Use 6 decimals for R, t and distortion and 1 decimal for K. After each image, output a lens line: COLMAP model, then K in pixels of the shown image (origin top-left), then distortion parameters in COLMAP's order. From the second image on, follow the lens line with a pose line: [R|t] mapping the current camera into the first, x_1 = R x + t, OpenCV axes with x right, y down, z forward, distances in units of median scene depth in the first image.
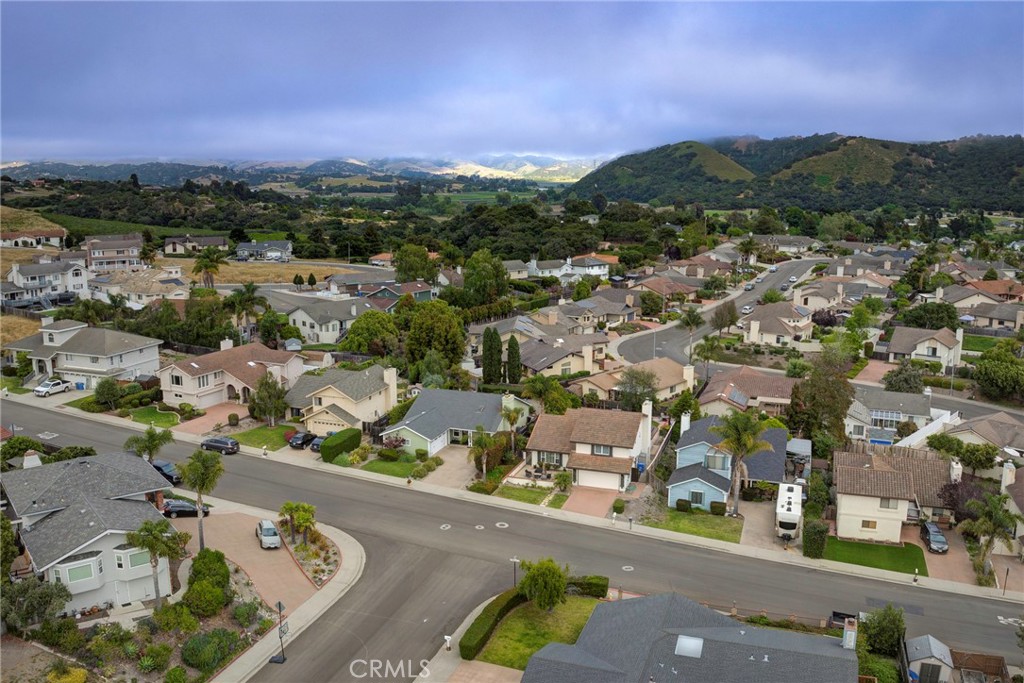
lens RADIAL K [[851.2, 0, 515.7], [0, 851.2, 337.3], [0, 0, 1]] dist [-0.094283, -0.031393]
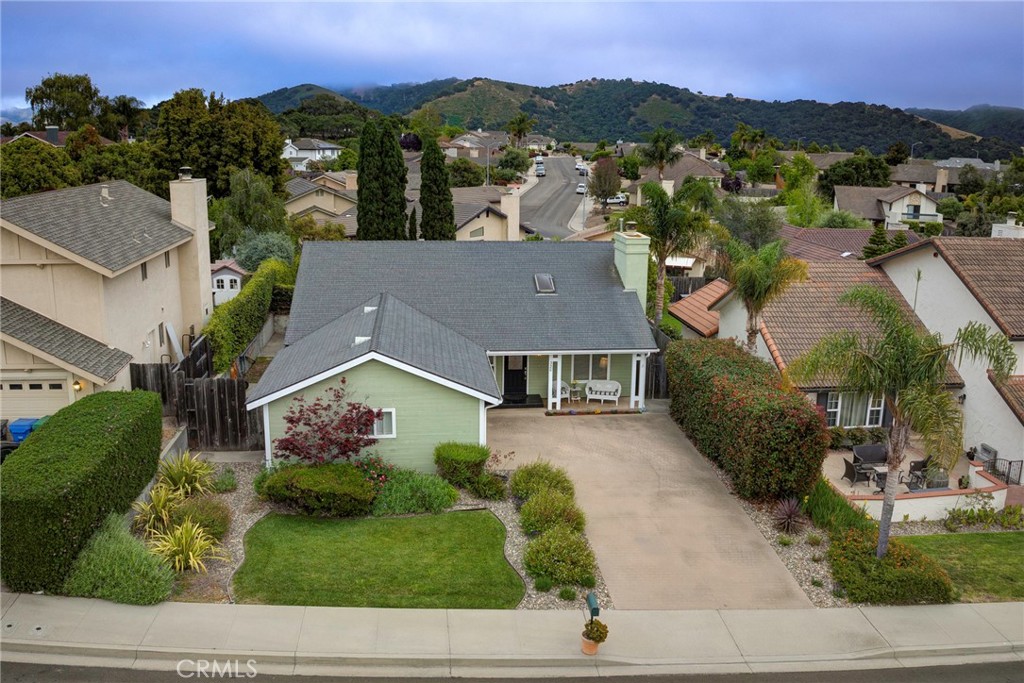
lens RADIAL K [[851.2, 0, 520.1], [0, 851.2, 337.3], [0, 0, 1]] dist [-0.094283, -0.031393]
pose [[0.898128, -0.088476, 0.430742, -0.122712], [0.066831, 0.995634, 0.065159, 0.056223], [-0.434626, -0.029734, 0.900120, 0.496232]]
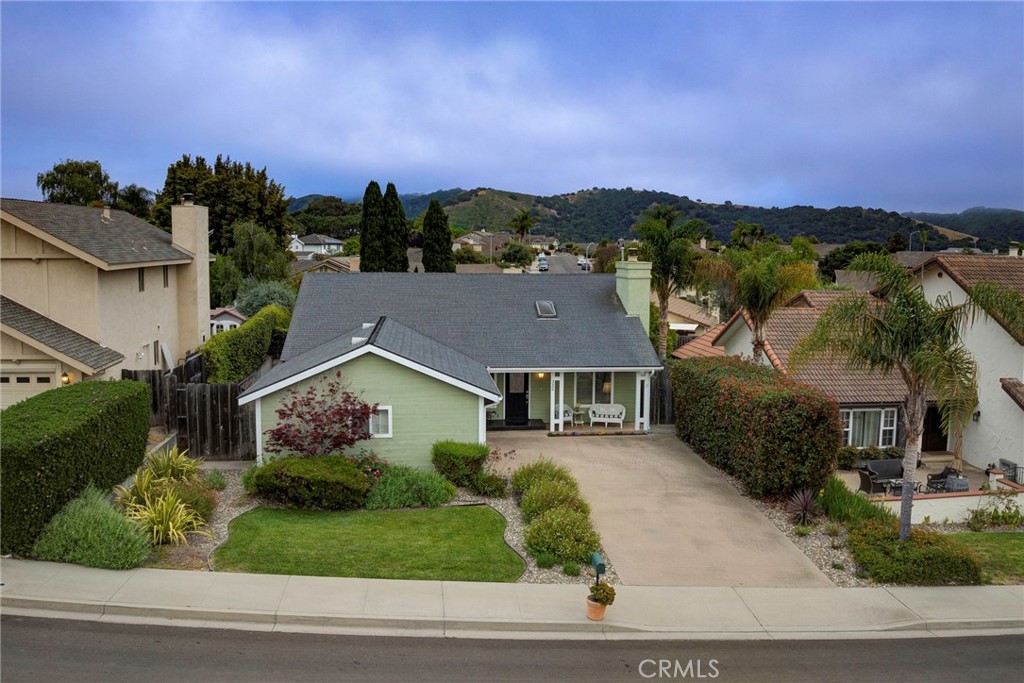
lens RADIAL K [[851.2, 0, 519.6], [0, 851.2, 338.5], [0, 0, 1]] dist [-0.094283, -0.031393]
pose [[0.900080, -0.039422, 0.433938, -0.121897], [0.072312, 0.995603, -0.059544, 0.075547], [-0.429683, 0.084973, 0.898973, 0.499560]]
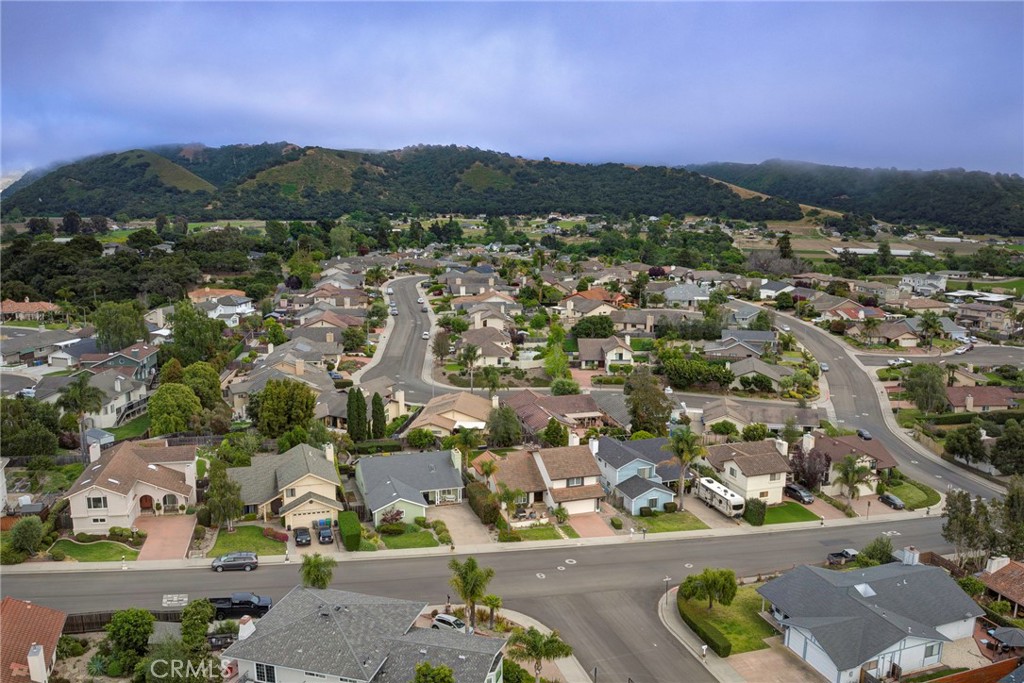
lens RADIAL K [[851.2, 0, 519.4], [0, 851.2, 339.8], [0, 0, 1]] dist [-0.094283, -0.031393]
pose [[0.793933, -0.104277, 0.598996, -0.388548], [0.105485, 0.993866, 0.033204, -0.066799], [-0.598784, 0.036824, 0.800063, 0.055136]]
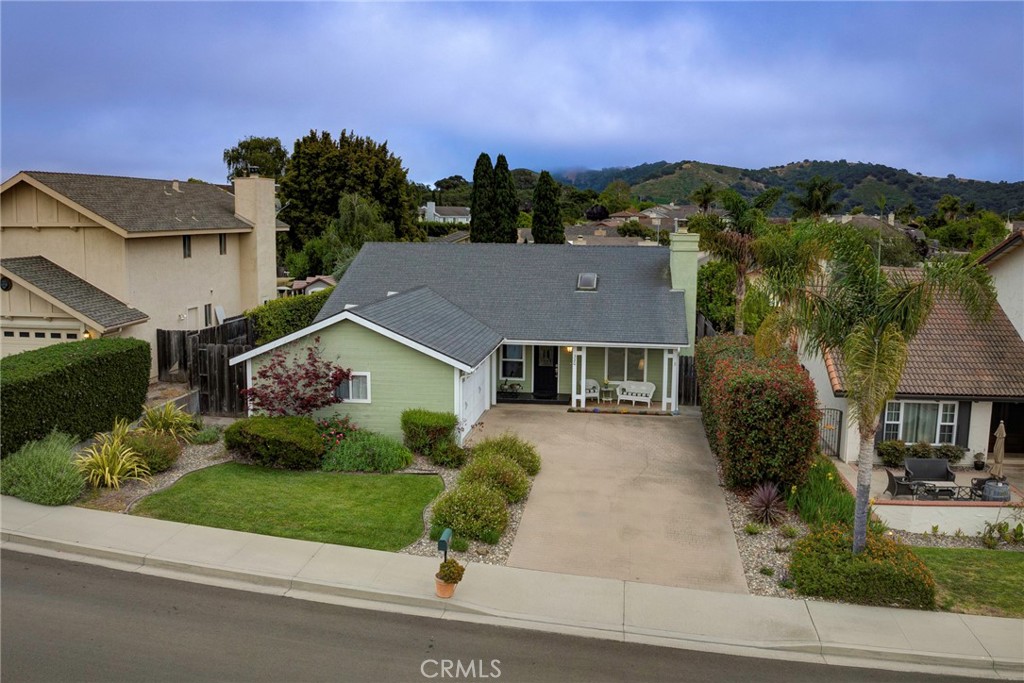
lens RADIAL K [[851.2, 0, 518.5], [0, 851.2, 337.3], [0, 0, 1]] dist [-0.094283, -0.031393]
pose [[0.978008, -0.019796, 0.207626, -0.084746], [0.029278, 0.998659, -0.042691, 0.077764], [-0.206503, 0.047831, 0.977276, 0.490209]]
